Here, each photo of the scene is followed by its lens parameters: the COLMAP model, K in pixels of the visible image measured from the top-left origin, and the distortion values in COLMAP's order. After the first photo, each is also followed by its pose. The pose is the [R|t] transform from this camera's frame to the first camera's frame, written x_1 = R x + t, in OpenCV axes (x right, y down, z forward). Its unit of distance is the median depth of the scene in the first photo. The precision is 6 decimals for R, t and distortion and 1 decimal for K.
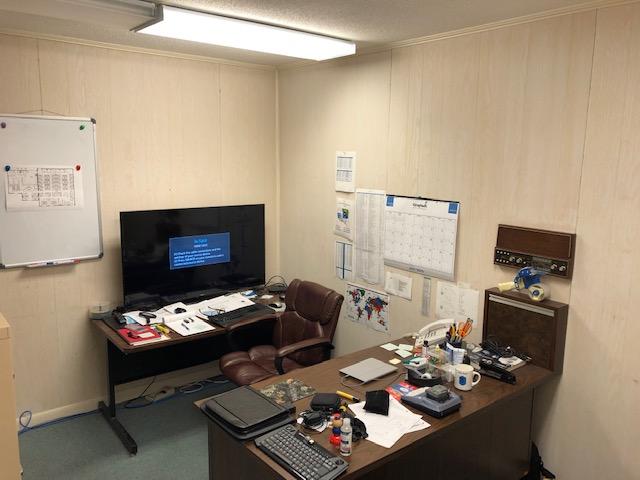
lens RADIAL K [[529.2, 0, 320.6], [0, 529.2, 242.3], [0, 0, 1]] dist [-0.000084, -0.001336]
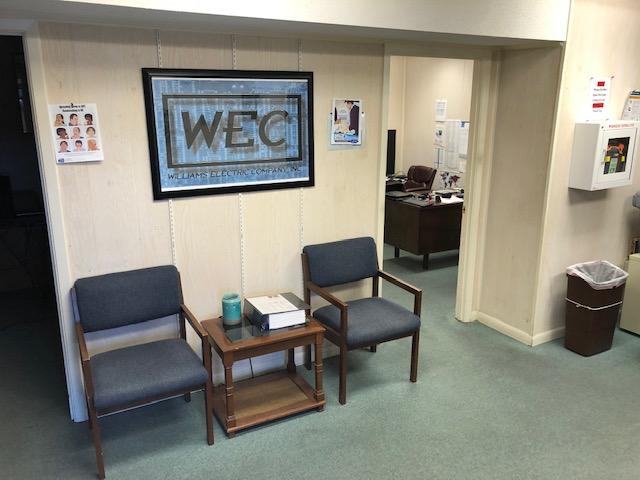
lens RADIAL K [[529.2, 0, 316.4], [0, 529.2, 236.9], [0, 0, 1]] dist [-0.000084, -0.001336]
pose [[0.979084, 0.039309, -0.199622, 0.005254], [-0.022954, 0.996236, 0.083593, 0.176543], [0.202157, -0.077263, 0.976301, -1.015487]]
